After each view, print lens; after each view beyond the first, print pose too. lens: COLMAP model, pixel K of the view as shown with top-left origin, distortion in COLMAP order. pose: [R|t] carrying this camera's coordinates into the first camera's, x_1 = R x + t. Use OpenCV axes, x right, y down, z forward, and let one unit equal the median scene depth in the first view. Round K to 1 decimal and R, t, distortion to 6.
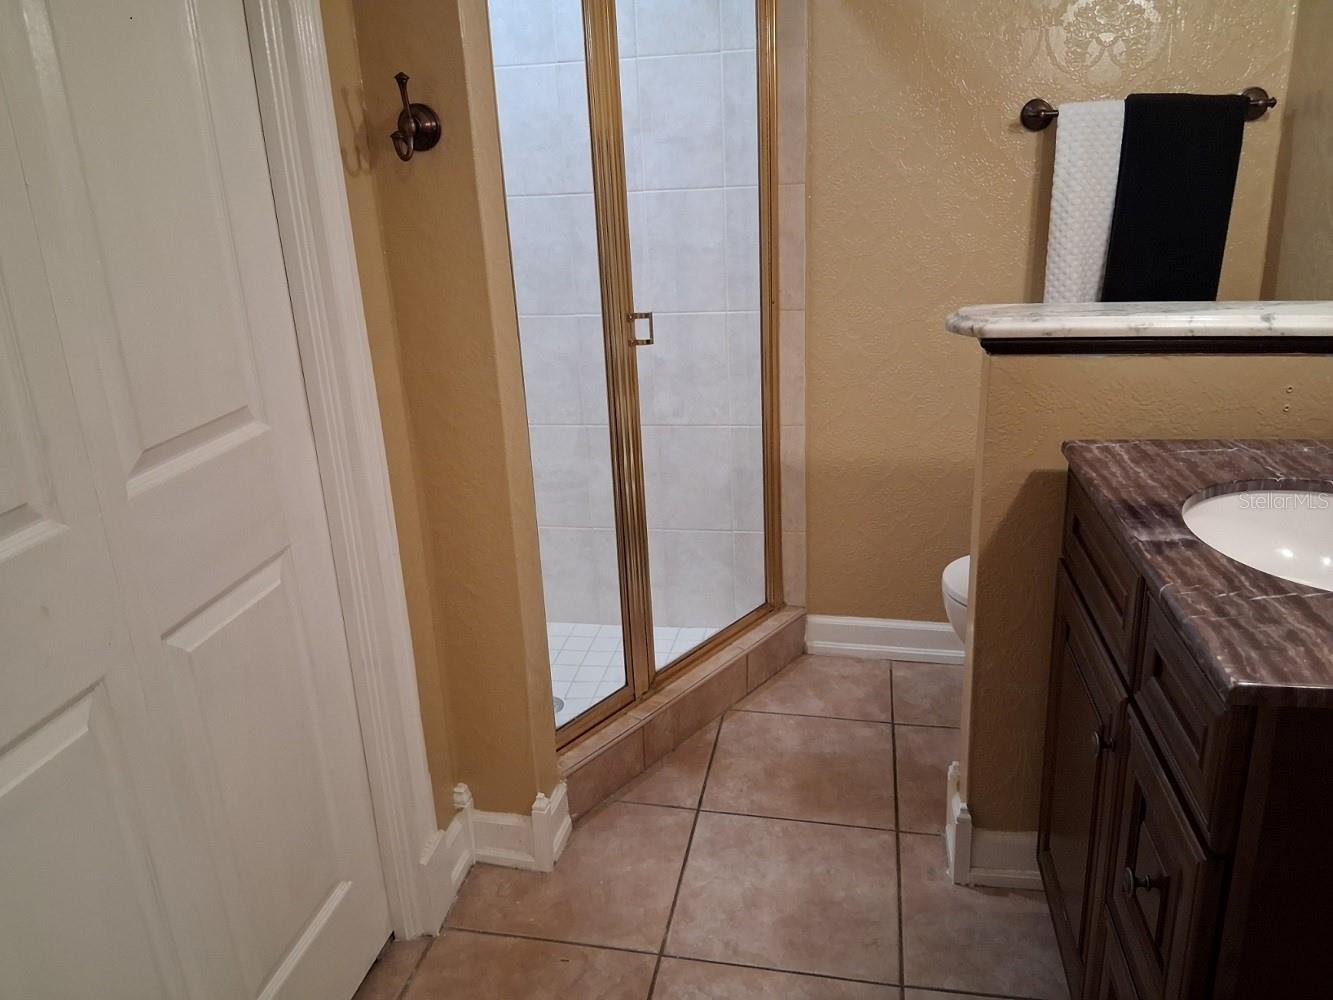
lens RADIAL K [[1024.2, 0, 662.7], [0, 1024.2, 498.8], [0, 0, 1]] dist [0.096112, -0.156436]
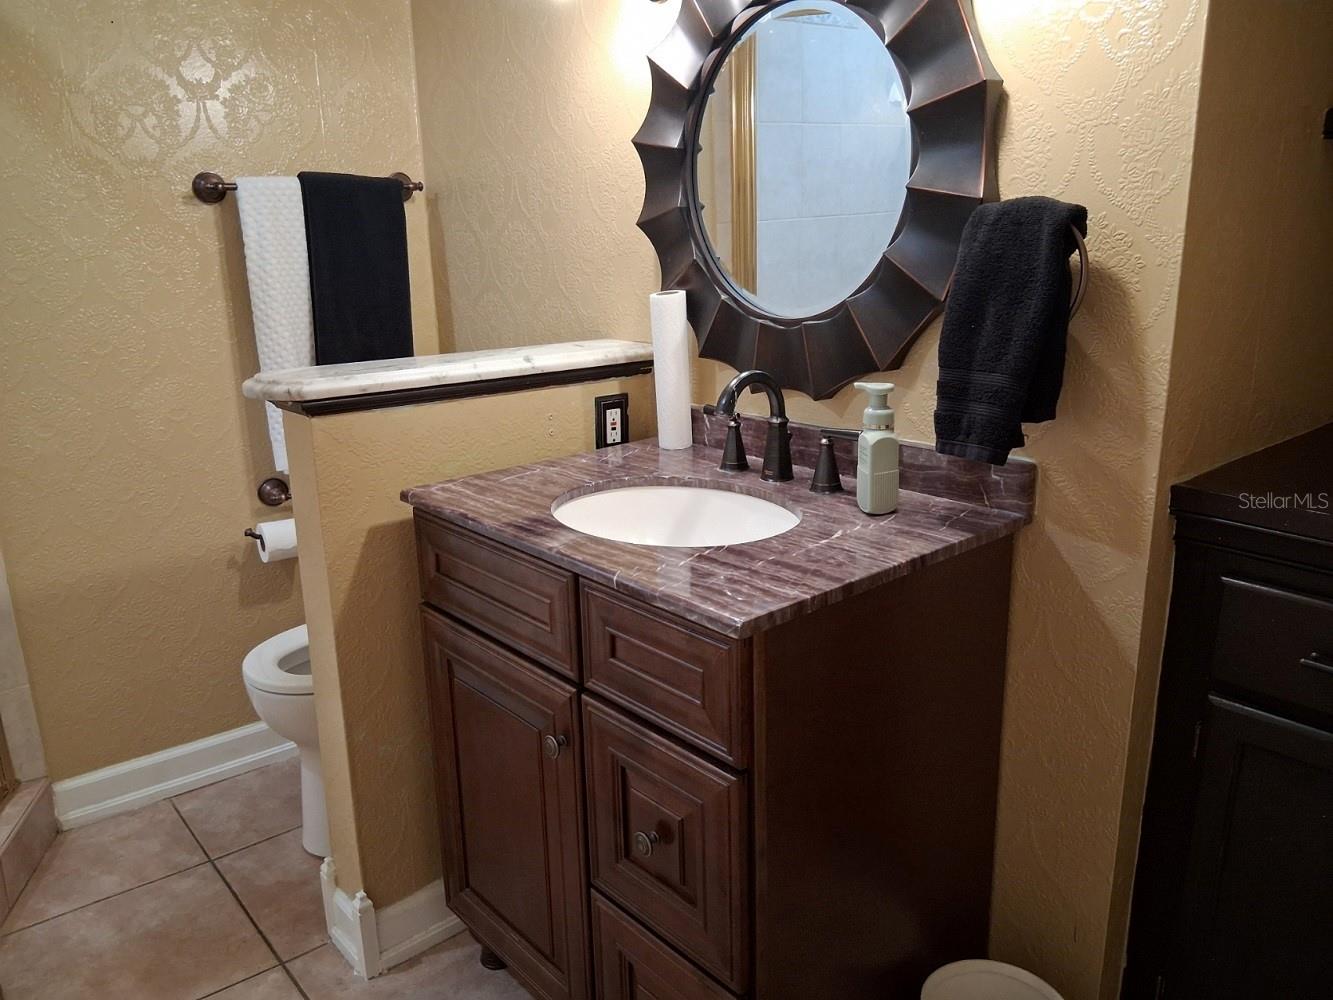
lens RADIAL K [[1024.2, 0, 657.6], [0, 1024.2, 501.5], [0, 0, 1]] dist [0.096112, -0.156436]
pose [[0.622778, -0.174032, 0.762798, -0.186386], [0.243308, 0.969686, 0.022587, -0.005042], [-0.743605, 0.171528, 0.646242, 0.119748]]
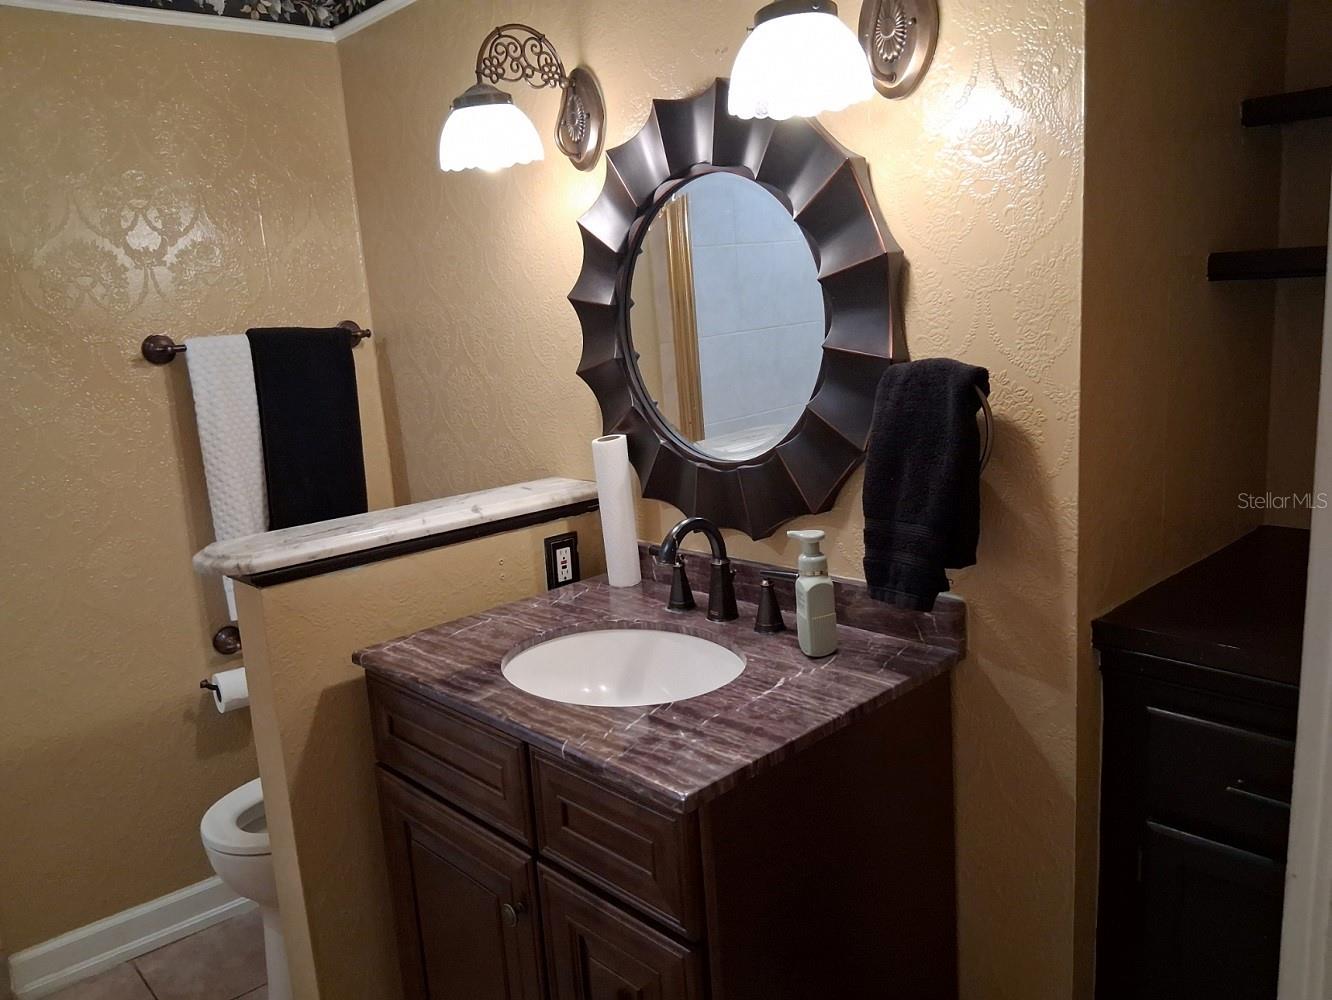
lens RADIAL K [[1023.4, 0, 660.9], [0, 1023.4, 492.9], [0, 0, 1]] dist [0.096112, -0.156436]
pose [[0.588269, -0.146211, 0.795337, -0.183218], [0.295804, 0.954264, -0.043363, -0.057236], [-0.752622, 0.260773, 0.604614, 0.077688]]
